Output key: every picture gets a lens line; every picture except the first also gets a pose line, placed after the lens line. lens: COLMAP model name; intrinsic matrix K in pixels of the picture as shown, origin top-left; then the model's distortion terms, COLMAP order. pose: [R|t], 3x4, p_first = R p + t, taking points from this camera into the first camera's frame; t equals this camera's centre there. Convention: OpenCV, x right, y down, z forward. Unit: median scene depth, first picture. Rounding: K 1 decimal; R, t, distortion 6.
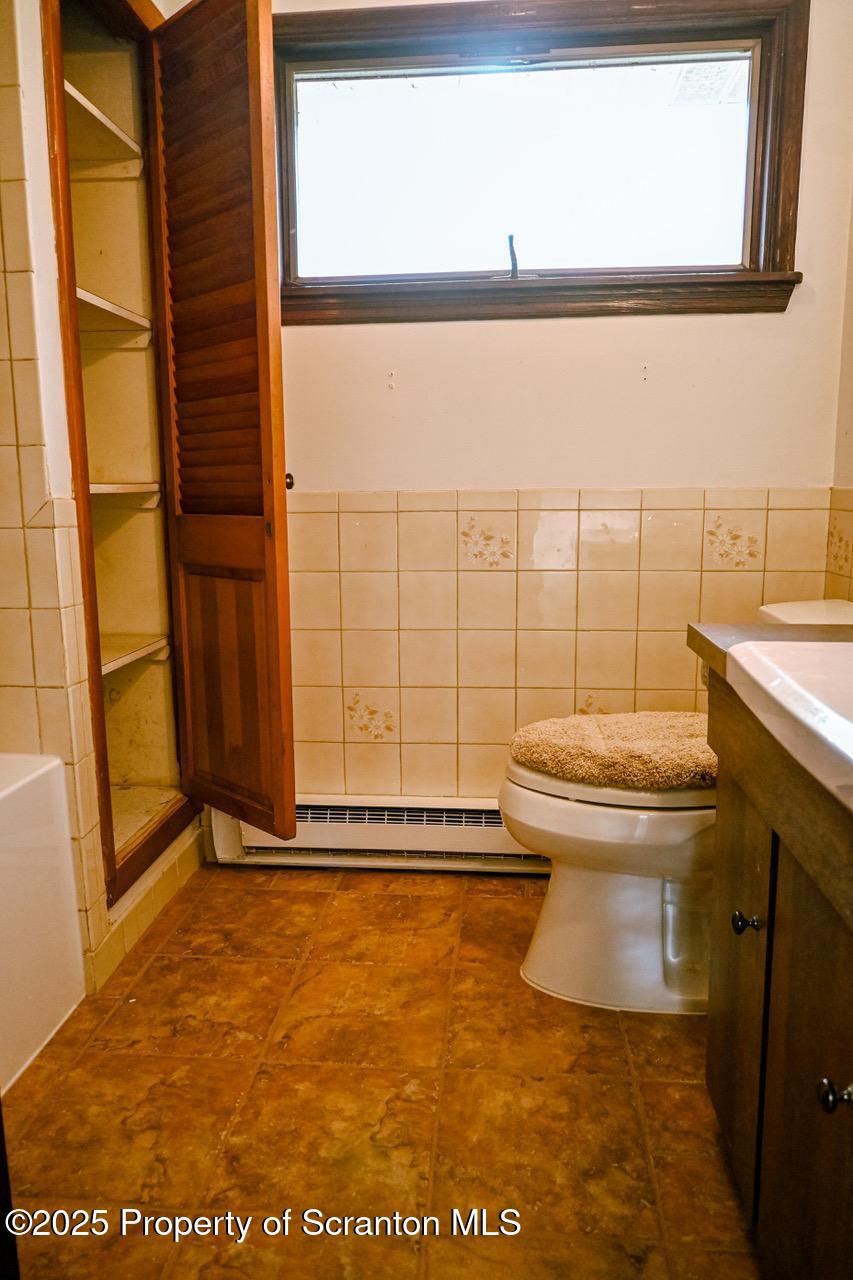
lens RADIAL K [[877.8, 0, 433.3], [0, 877.8, 638.0], [0, 0, 1]] dist [0.004538, -0.001451]
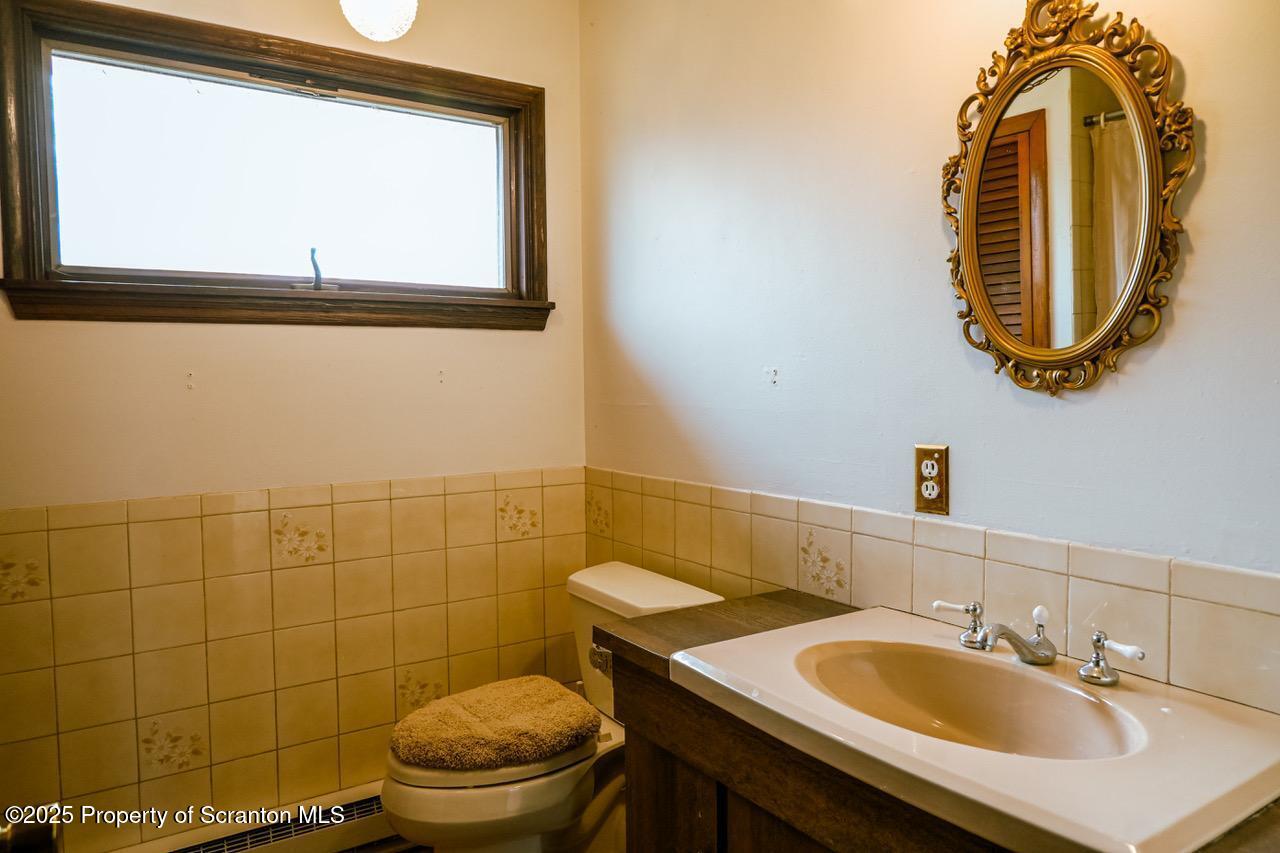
lens RADIAL K [[877.8, 0, 644.6], [0, 877.8, 423.6], [0, 0, 1]] dist [0.004538, -0.001451]
pose [[0.776230, -0.032070, 0.629634, -0.282382], [0.105605, 0.991208, -0.079707, -0.126137], [-0.621543, 0.128364, 0.772792, -0.039042]]
